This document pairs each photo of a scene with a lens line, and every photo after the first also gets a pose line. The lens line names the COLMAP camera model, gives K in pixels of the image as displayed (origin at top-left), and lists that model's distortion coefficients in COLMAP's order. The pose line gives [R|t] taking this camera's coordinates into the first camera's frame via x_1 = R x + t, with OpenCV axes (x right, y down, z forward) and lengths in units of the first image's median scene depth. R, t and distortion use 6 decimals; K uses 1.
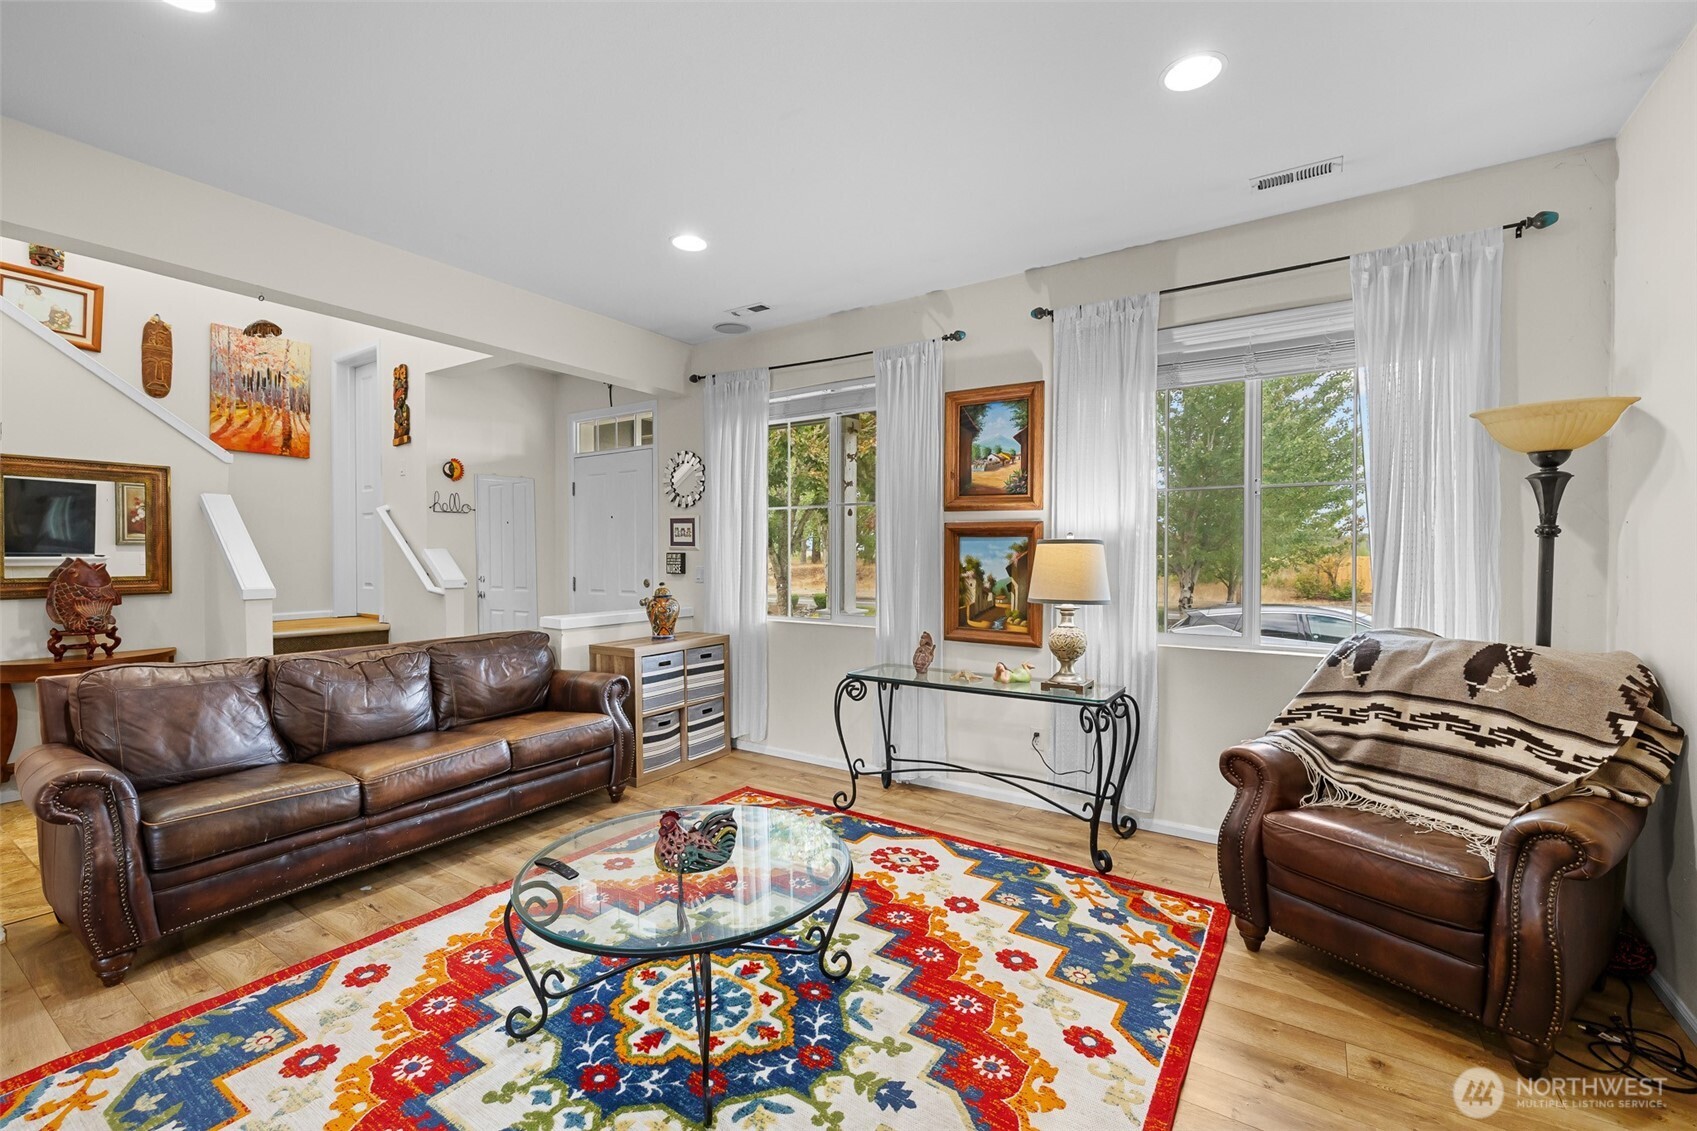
lens RADIAL K [[714.3, 0, 849.5], [0, 714.3, 563.8], [0, 0, 1]] dist [0.002054, 0.000168]
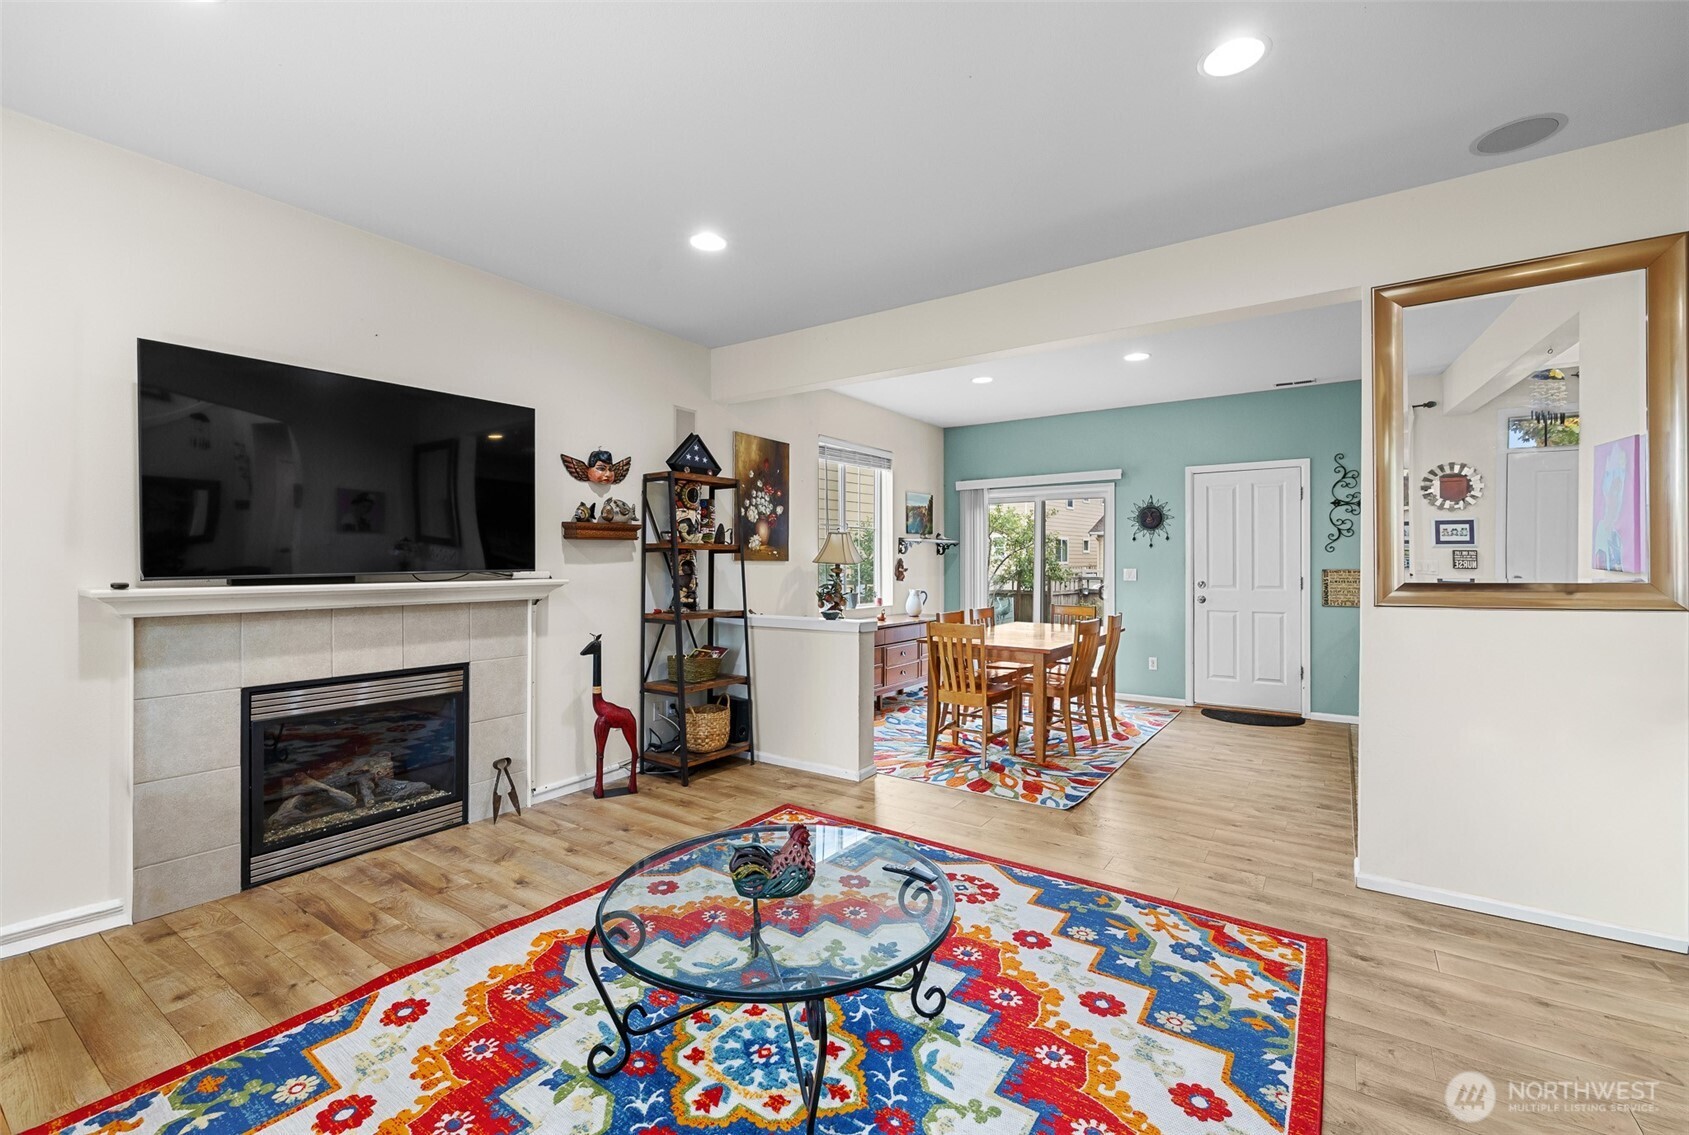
lens RADIAL K [[717.9, 0, 849.1], [0, 717.9, 561.9], [0, 0, 1]] dist [0.000959, 0.000188]
pose [[-0.999835, -0.004230, 0.017642, -0.201879], [-0.004016, 0.999918, 0.012146, -0.014976], [-0.017692, 0.012073, -0.999771, 1.187990]]
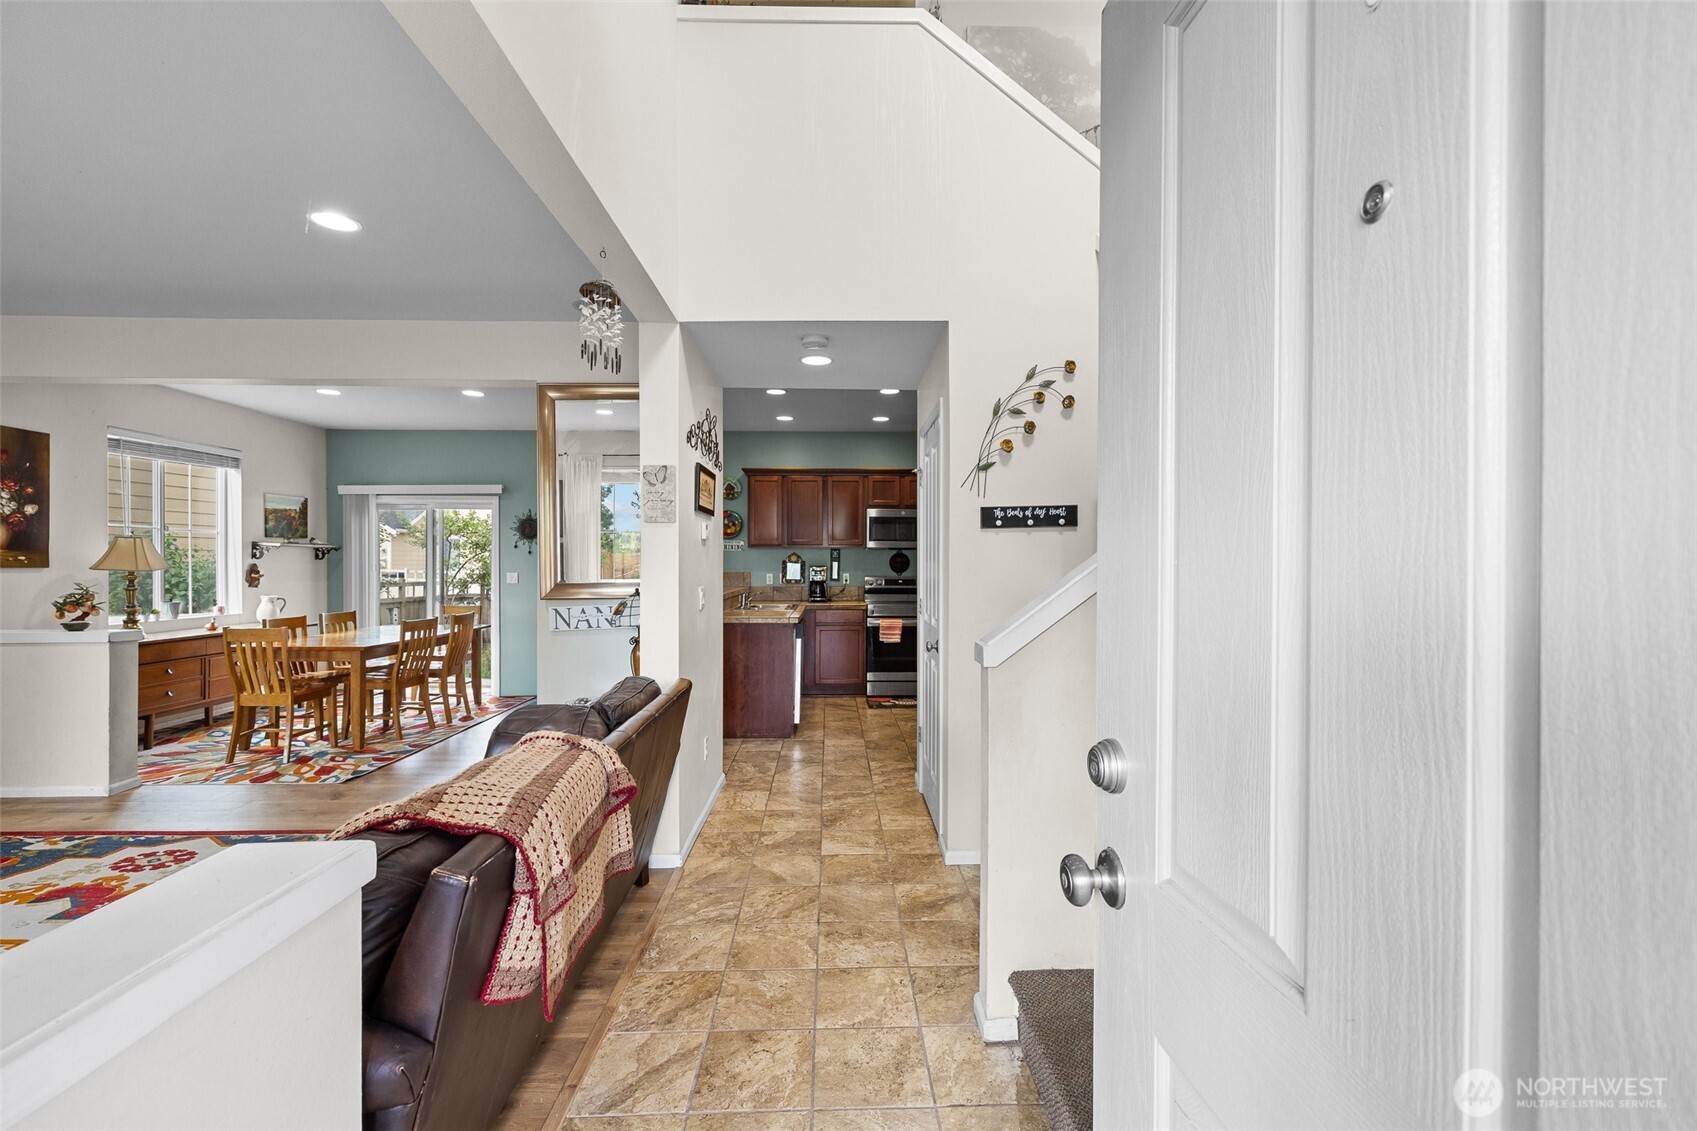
lens RADIAL K [[715.2, 0, 850.4], [0, 715.2, 563.5], [0, 0, 1]] dist [0.005006, -0.000007]
pose [[-0.821580, -0.003210, -0.570084, -0.540411], [-0.009223, 0.999928, 0.007662, -0.031340], [0.570019, 0.011552, -0.821550, 1.657044]]
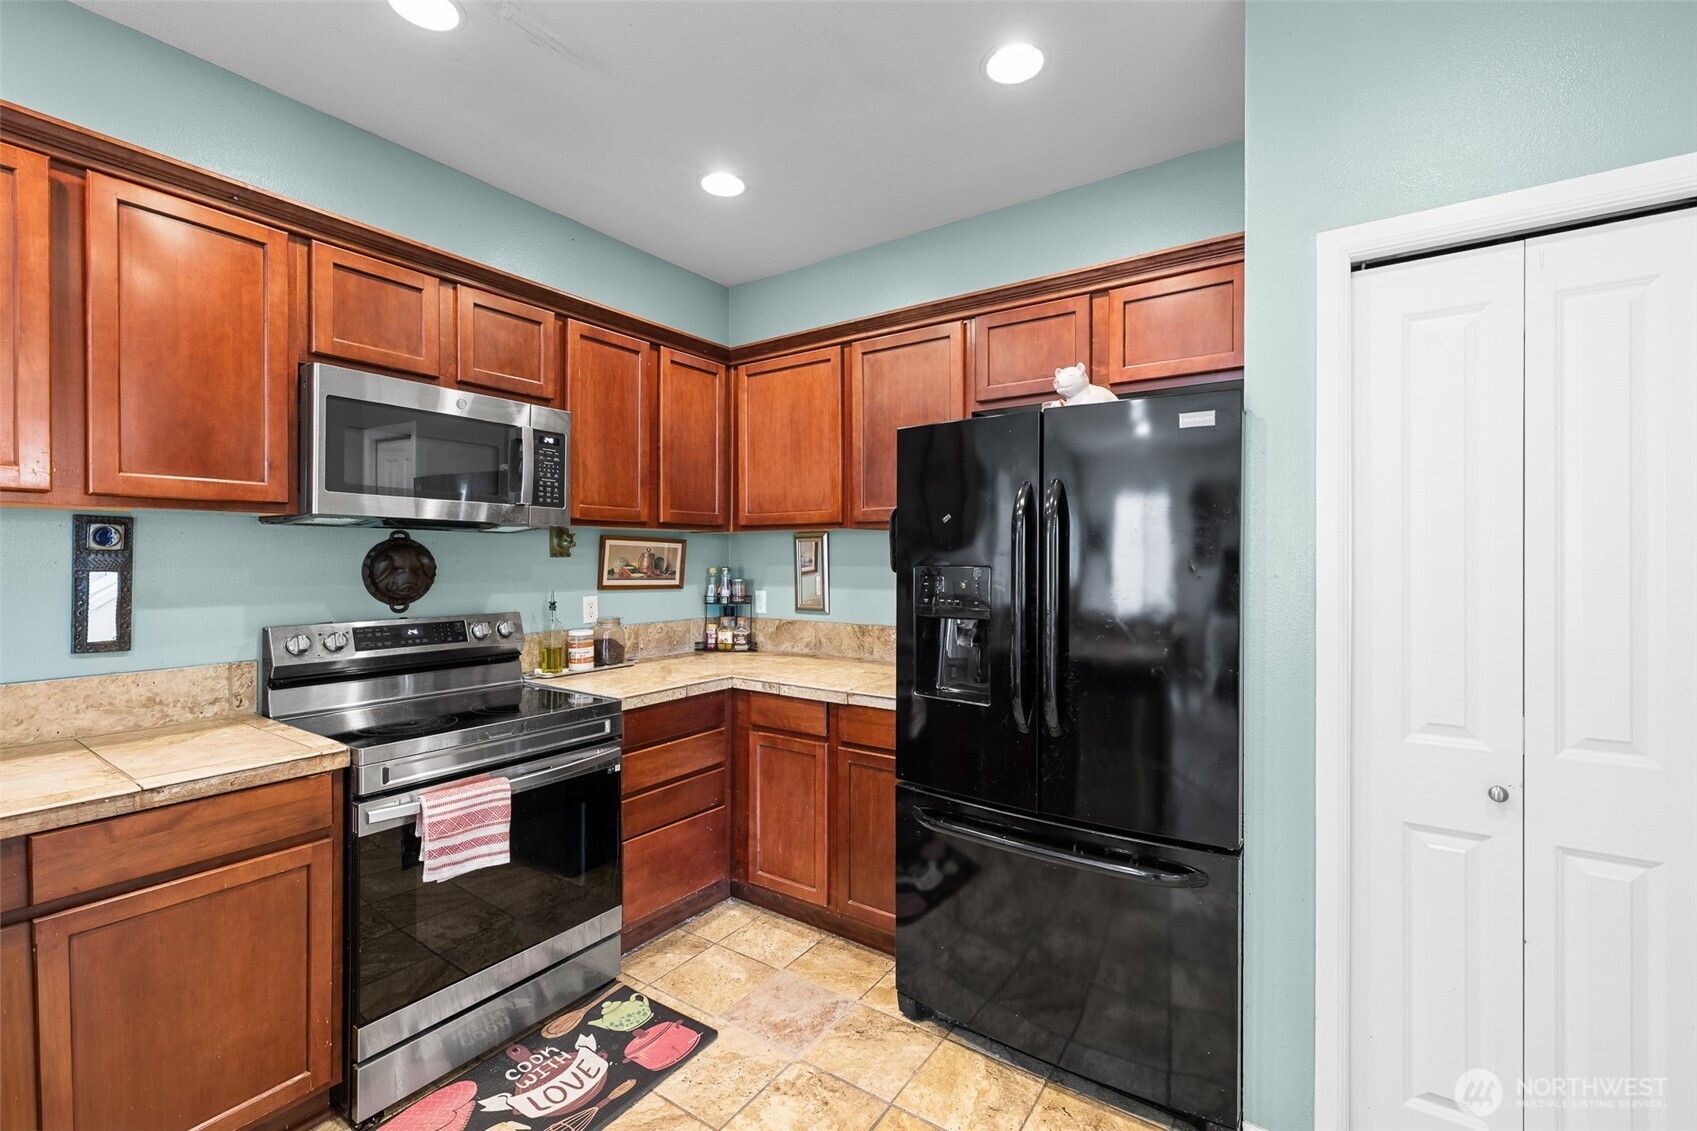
lens RADIAL K [[721.8, 0, 854.2], [0, 721.8, 562.7], [0, 0, 1]] dist [0.001372, 0.000074]
pose [[-0.017938, 0.002133, -0.999837, -1.282851], [-0.011050, 0.999936, 0.002331, -0.032684], [0.999778, 0.011090, -0.017914, 0.301110]]
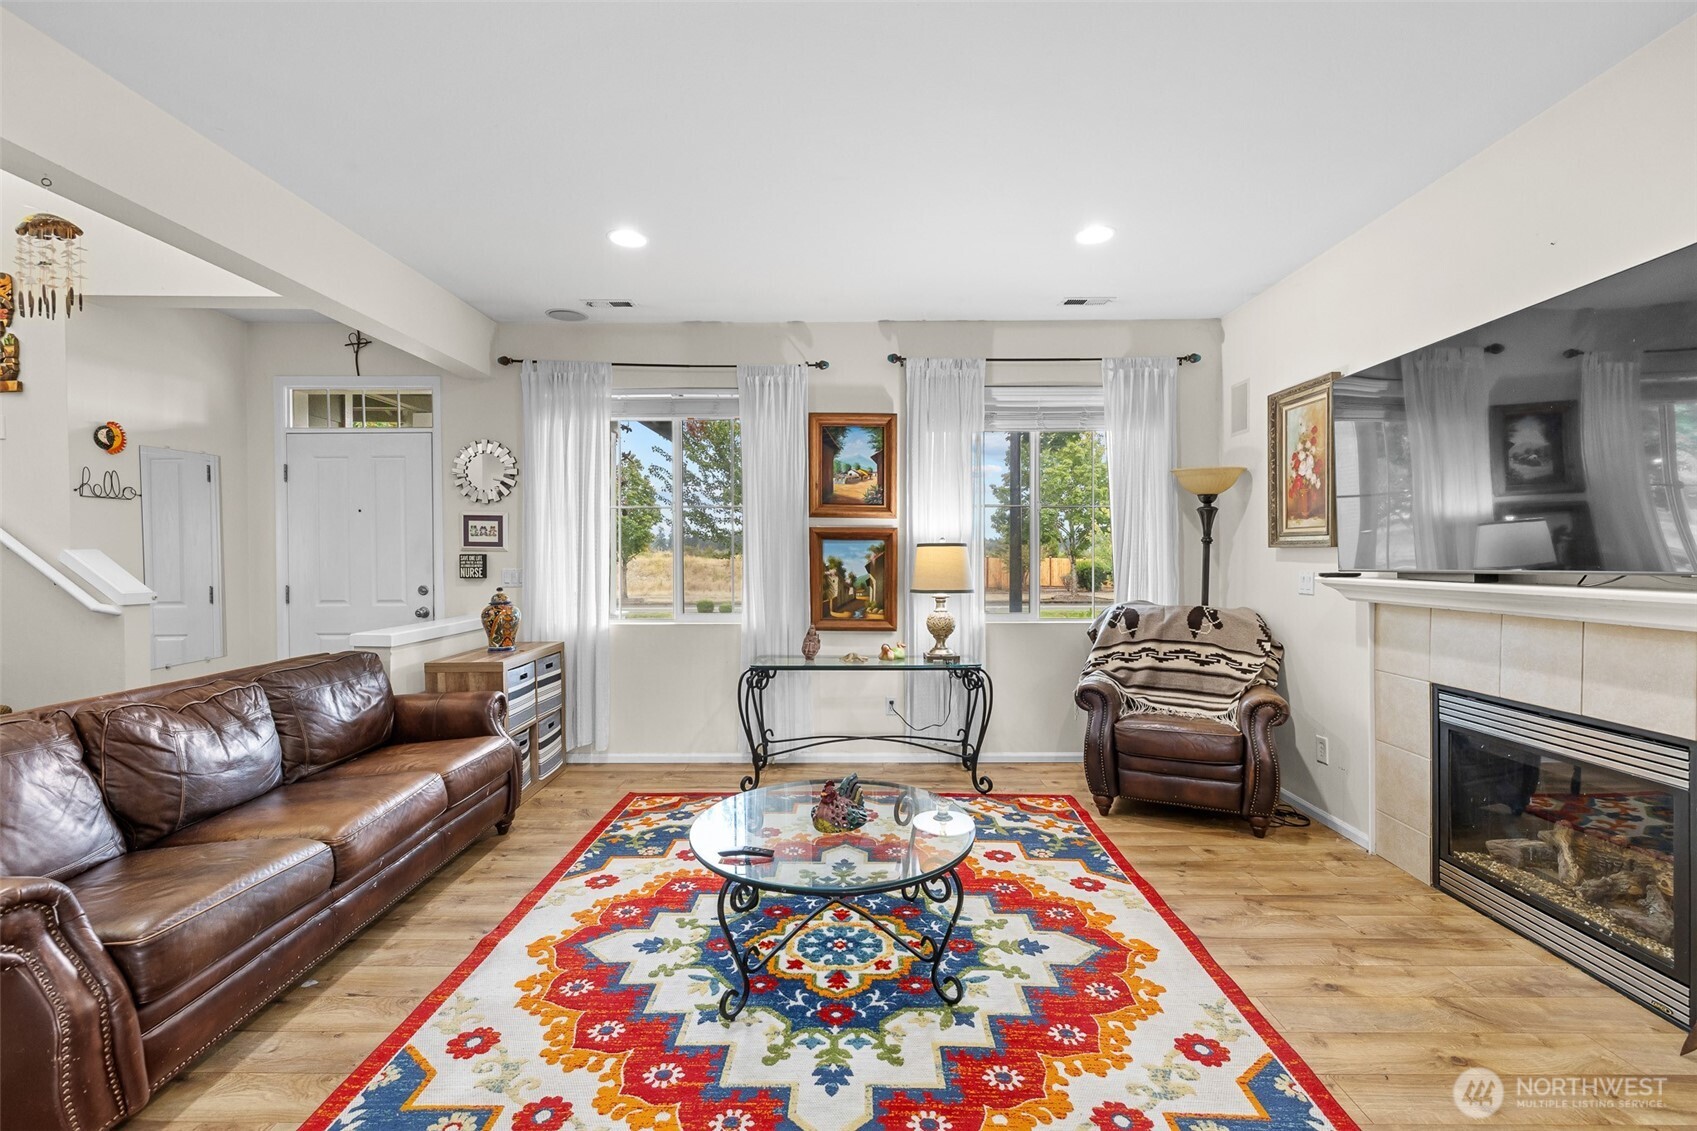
lens RADIAL K [[714.5, 0, 850.3], [0, 714.5, 561.5], [0, 0, 1]] dist [0.001564, 0.000815]
pose [[0.839220, -0.008734, 0.543722, -0.504829], [0.010241, 0.999948, 0.000255, -0.002848], [-0.543696, 0.005354, 0.839265, 0.012834]]
